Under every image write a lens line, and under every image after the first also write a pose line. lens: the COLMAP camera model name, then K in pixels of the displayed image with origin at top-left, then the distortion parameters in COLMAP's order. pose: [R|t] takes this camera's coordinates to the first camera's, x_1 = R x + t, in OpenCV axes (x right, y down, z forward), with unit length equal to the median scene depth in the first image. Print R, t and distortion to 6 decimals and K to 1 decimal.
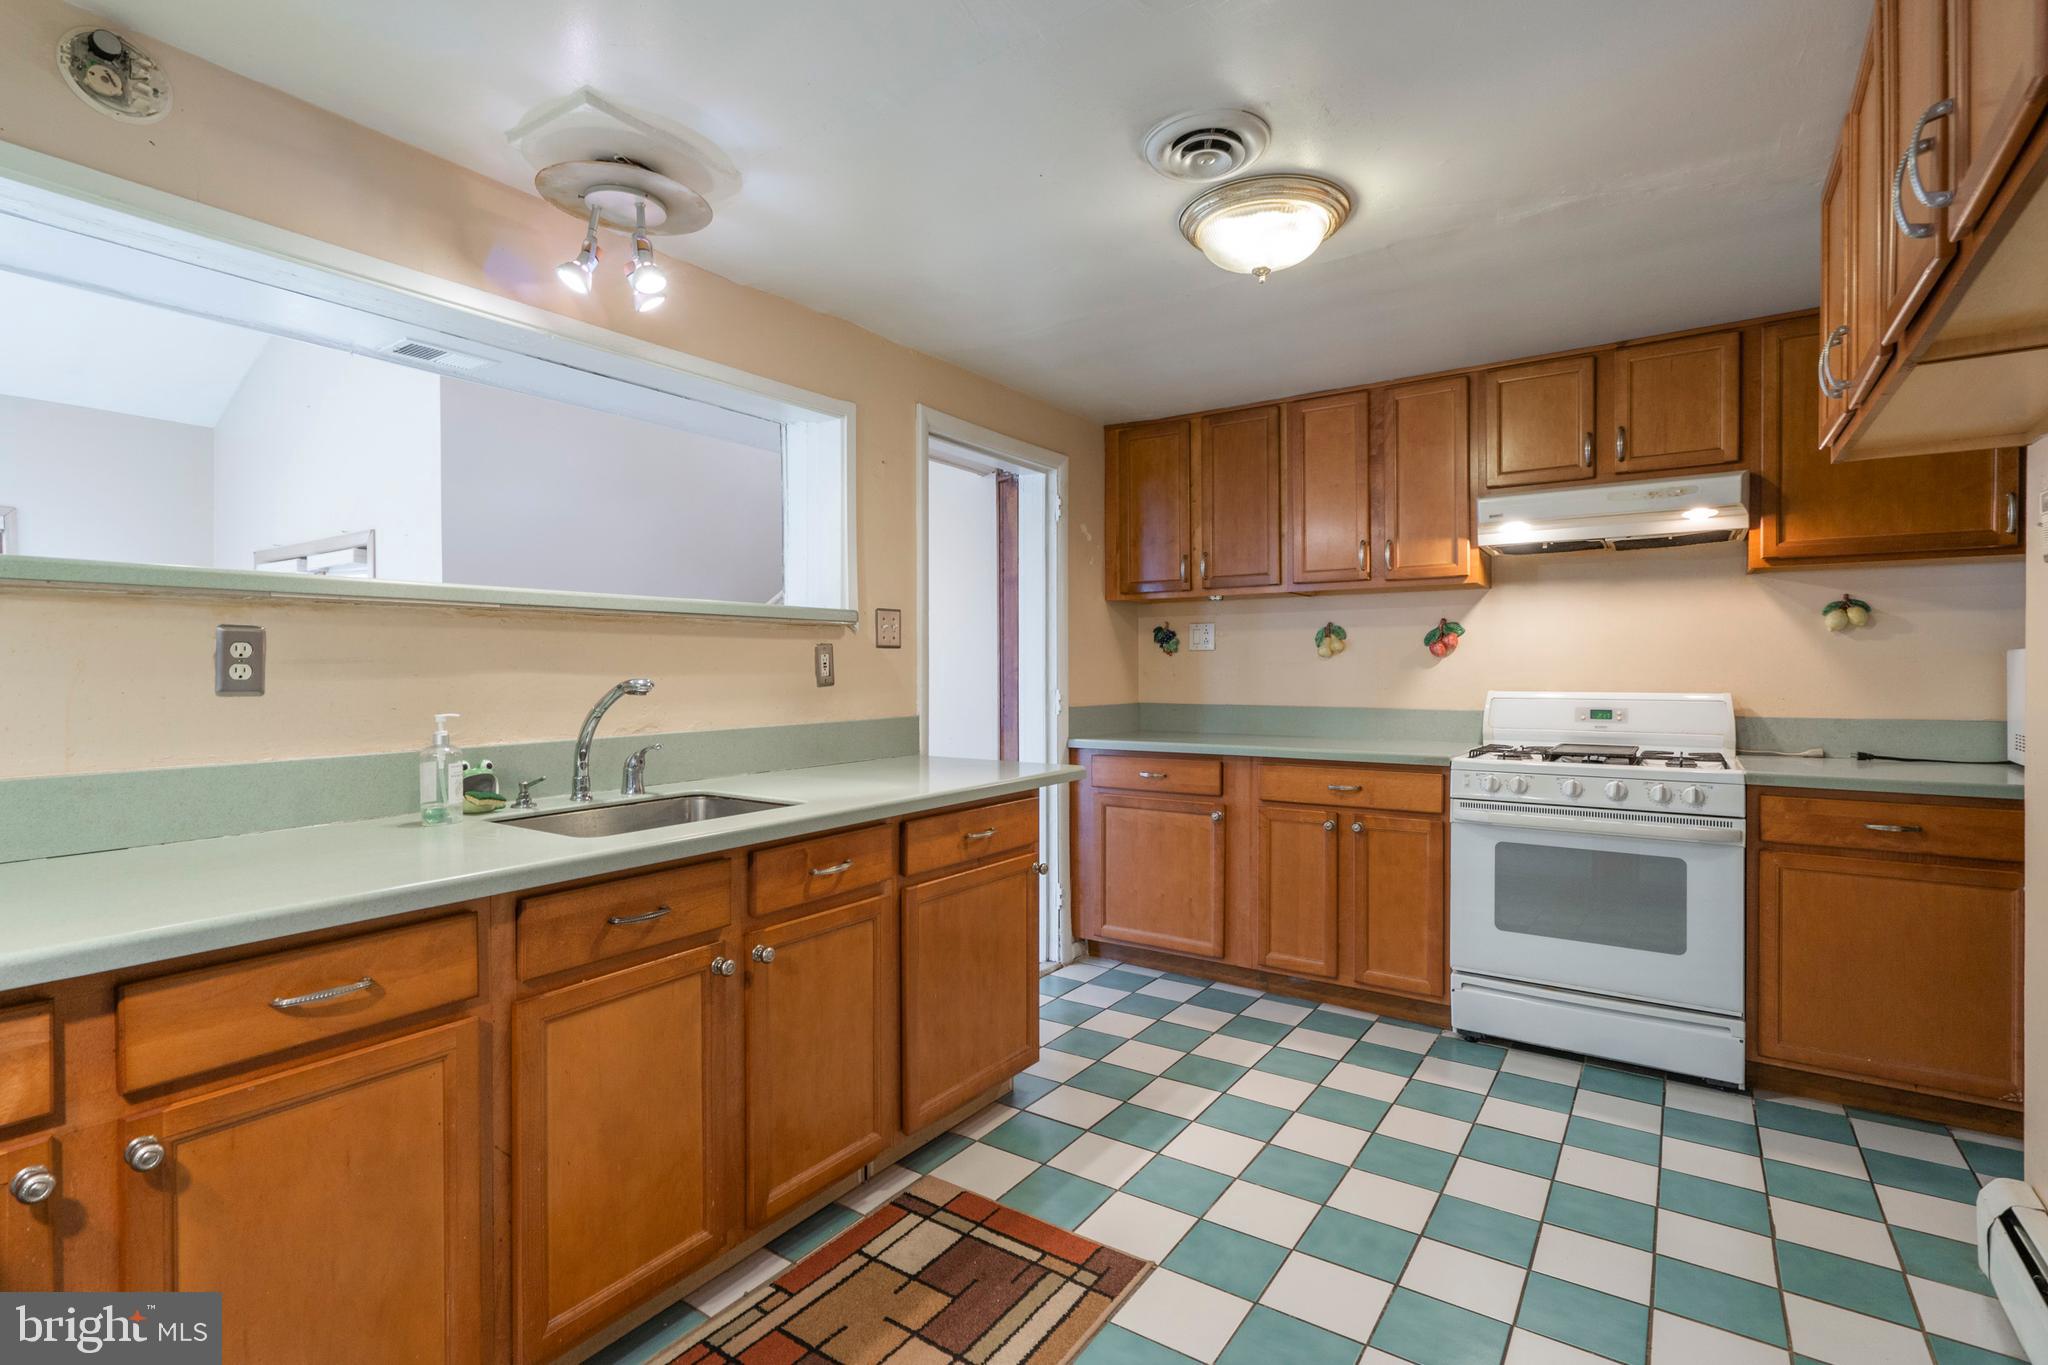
lens RADIAL K [[926.9, 0, 1031.4], [0, 926.9, 674.1], [0, 0, 1]] dist [-0.009375, 0.004900]
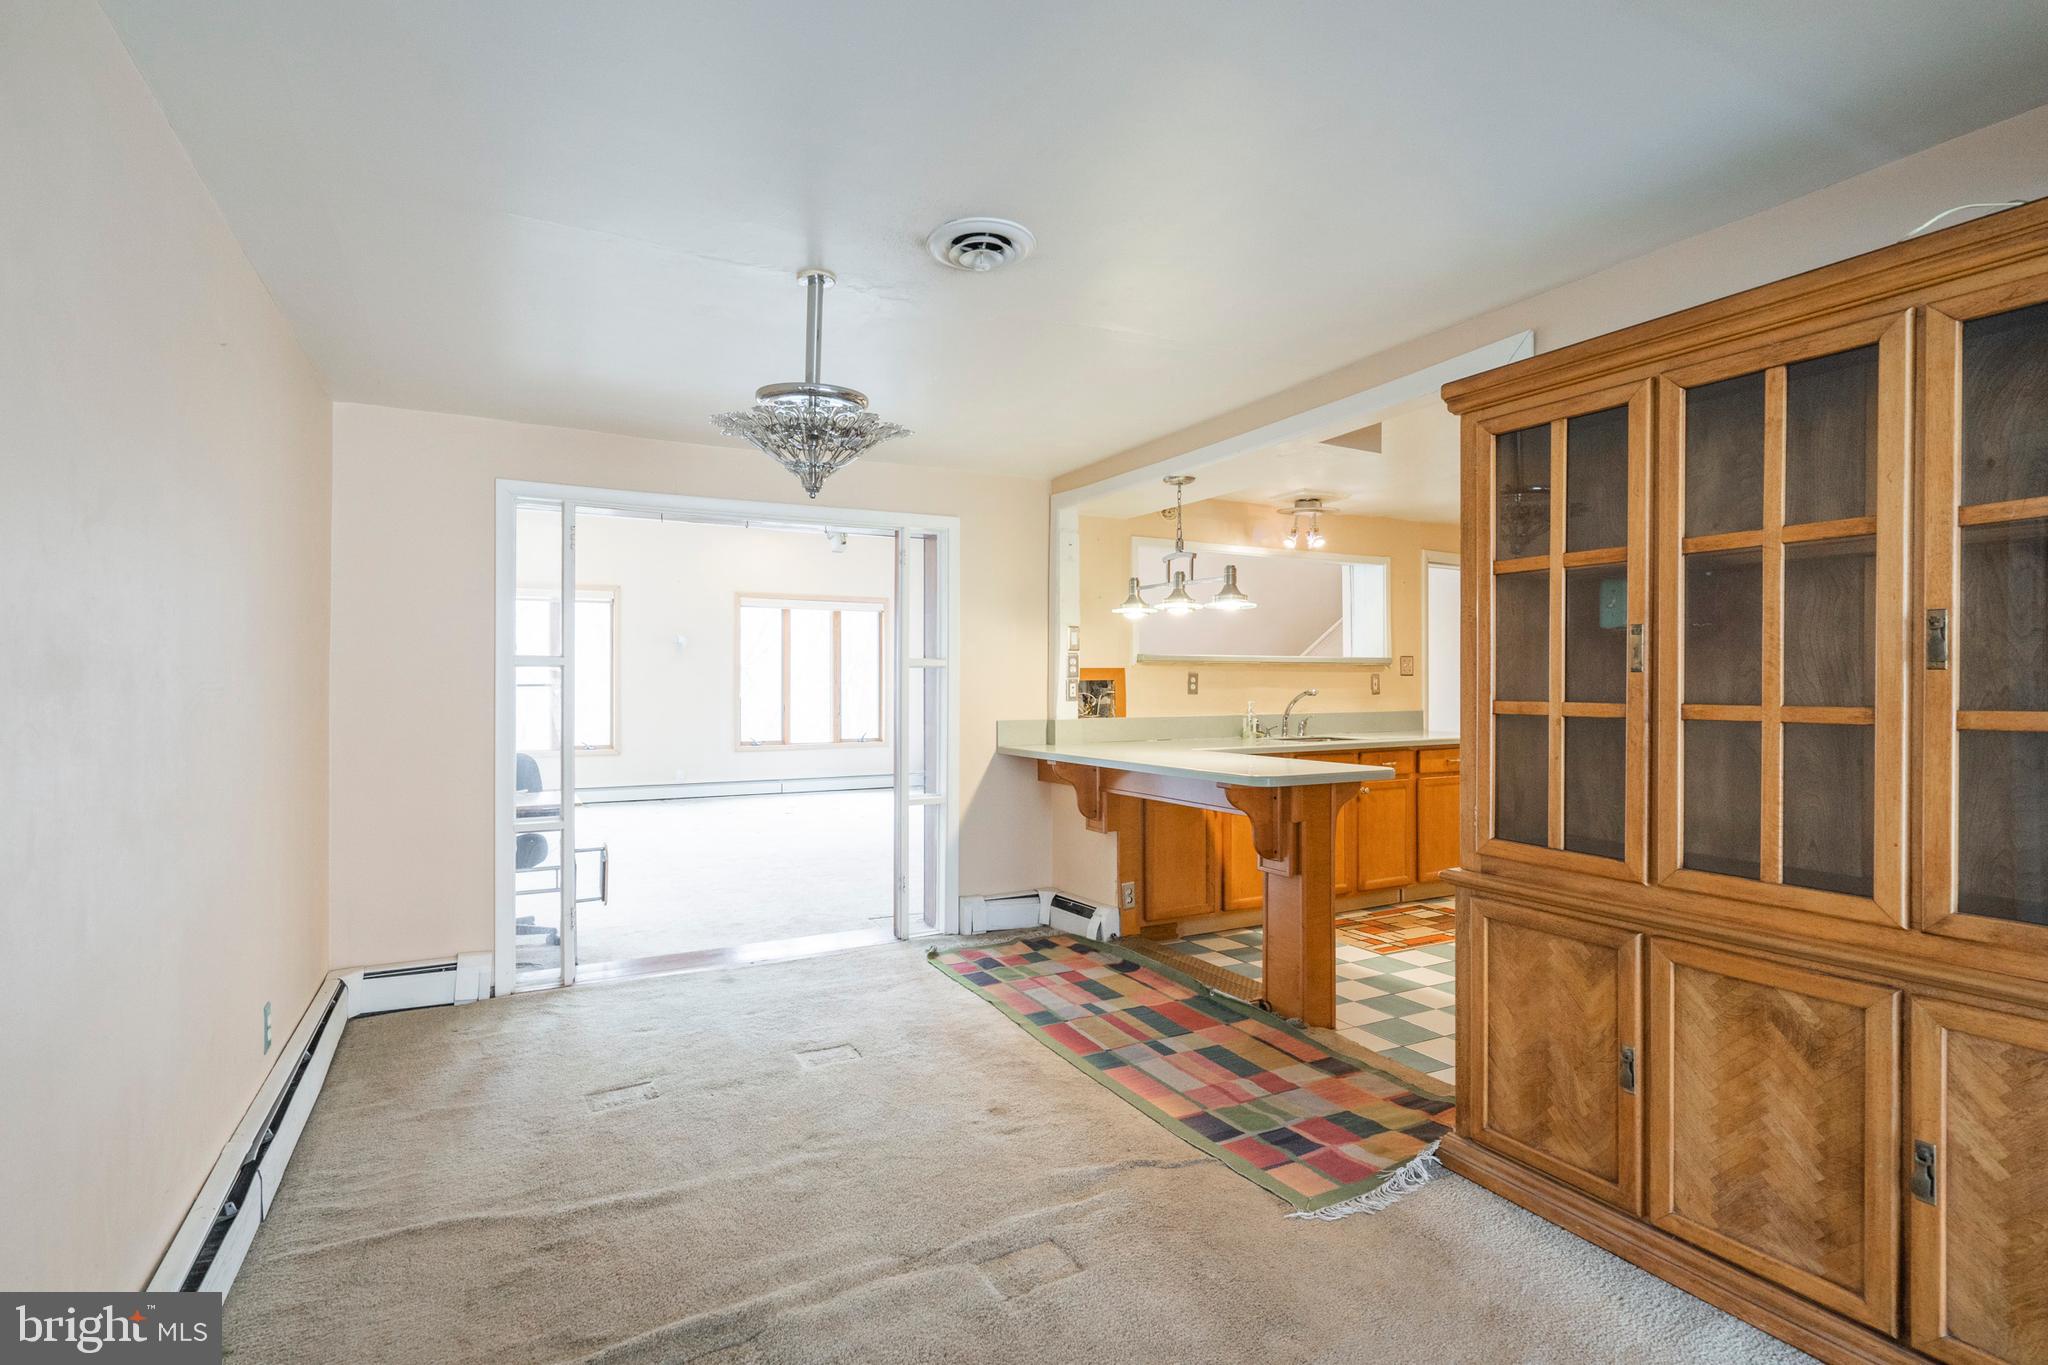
lens RADIAL K [[998.5, 0, 1018.4], [0, 998.5, 682.2], [0, 0, 1]] dist [0.000795, 0.000013]
pose [[0.877568, -0.002685, -0.479446, 0.147278], [-0.003118, 0.999931, -0.011309, 0.013072], [0.479443, 0.011419, 0.877499, -1.345515]]
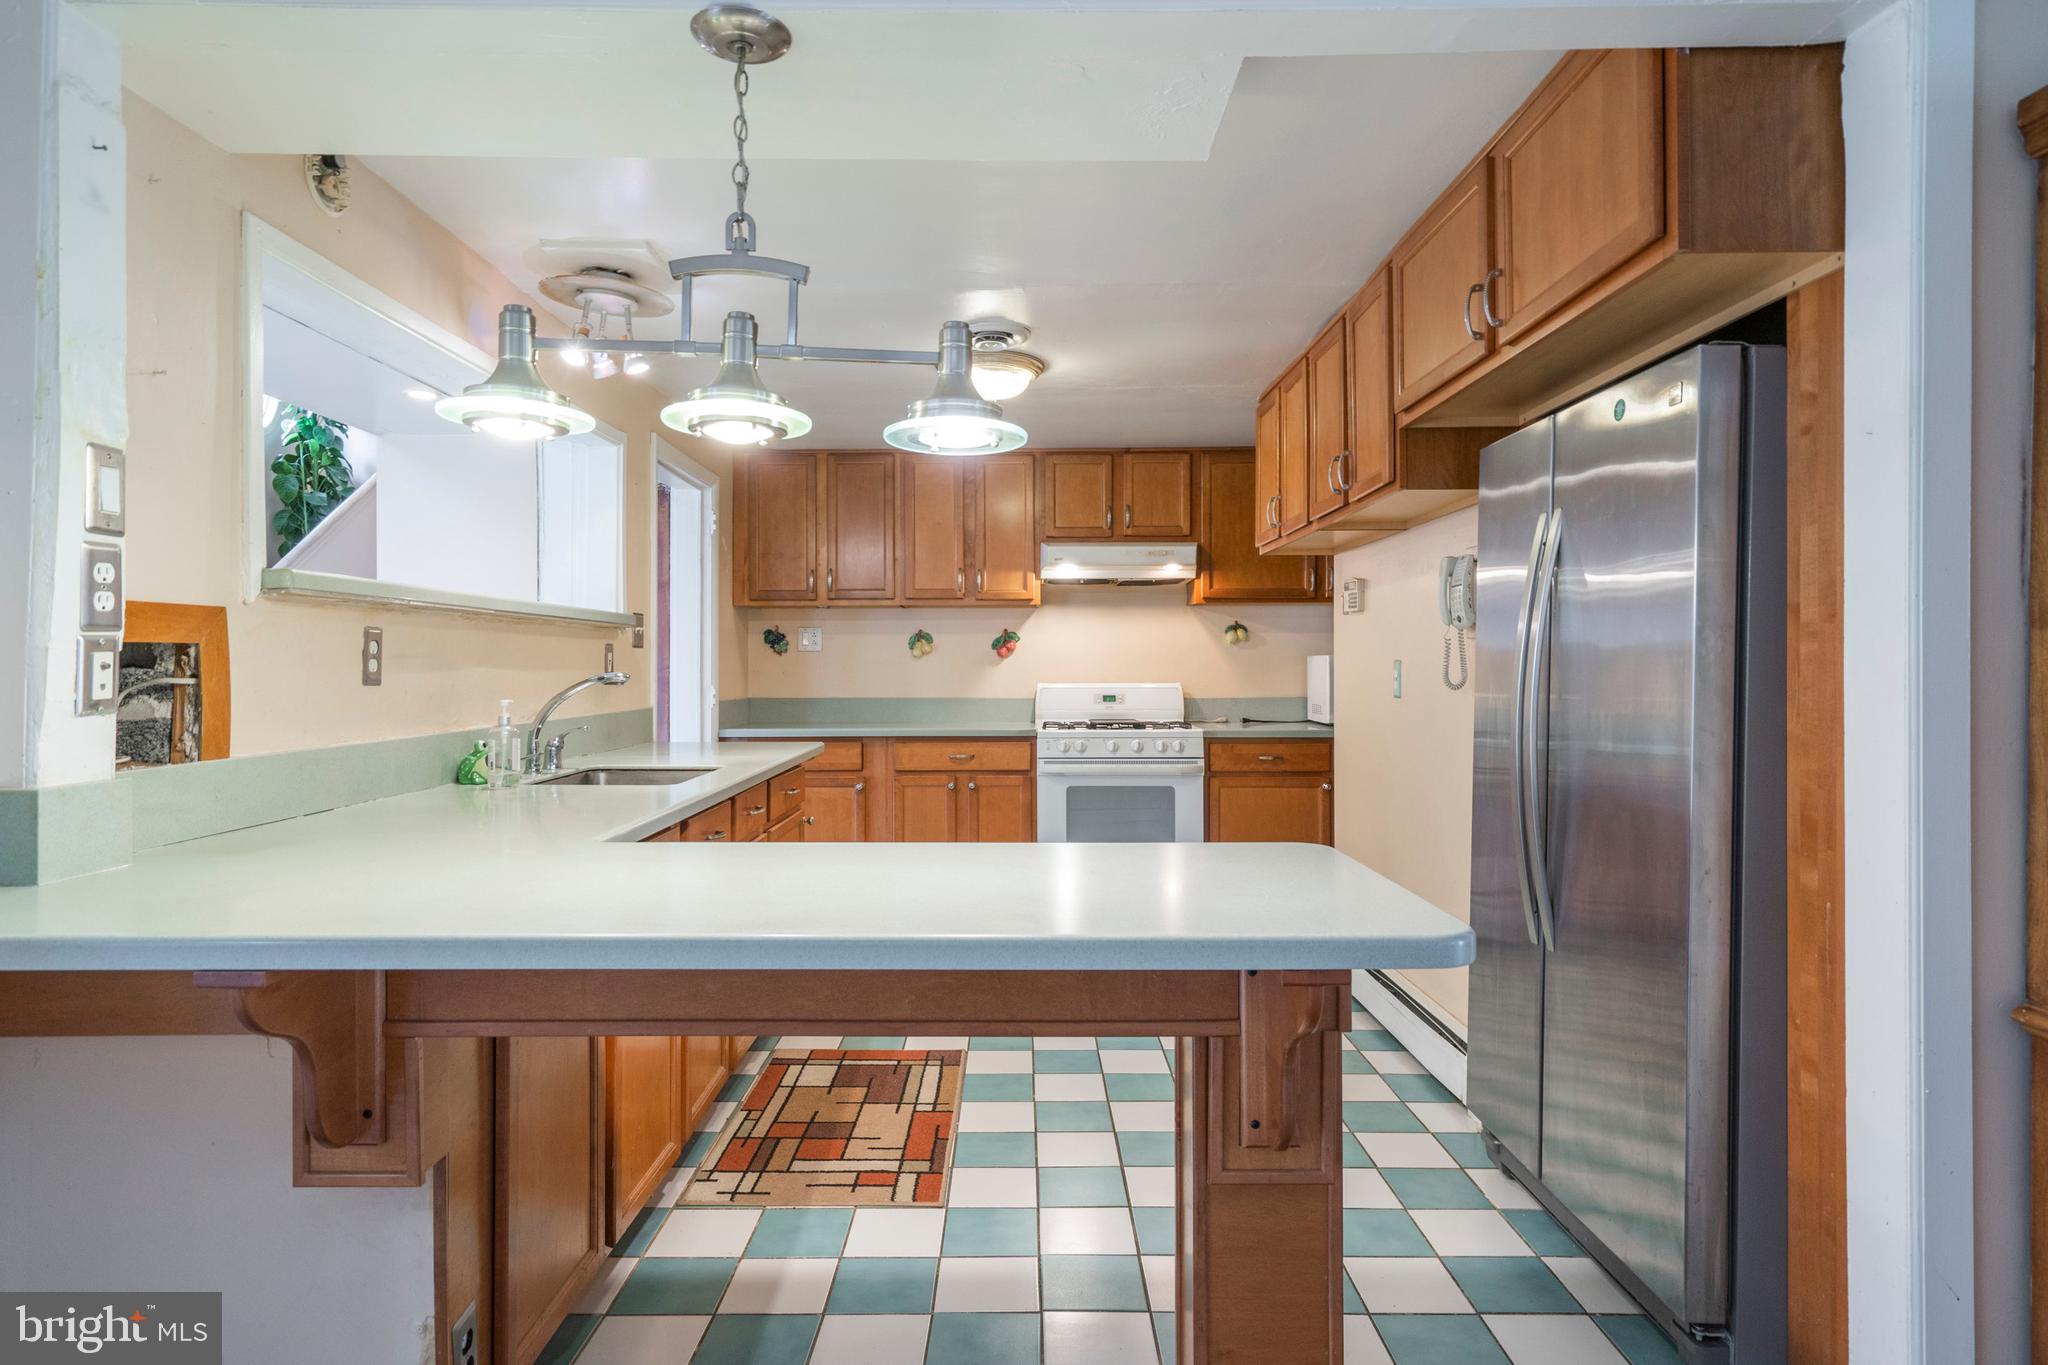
lens RADIAL K [[1126.1, 0, 969.2], [0, 1126.1, 665.1], [0, 0, 1]] dist [0.002025, 0.001396]
pose [[0.832993, 0.002107, 0.553280, -0.609937], [0.003586, 0.999951, -0.009207, 0.007826], [-0.553272, 0.009653, 0.832945, -0.391020]]
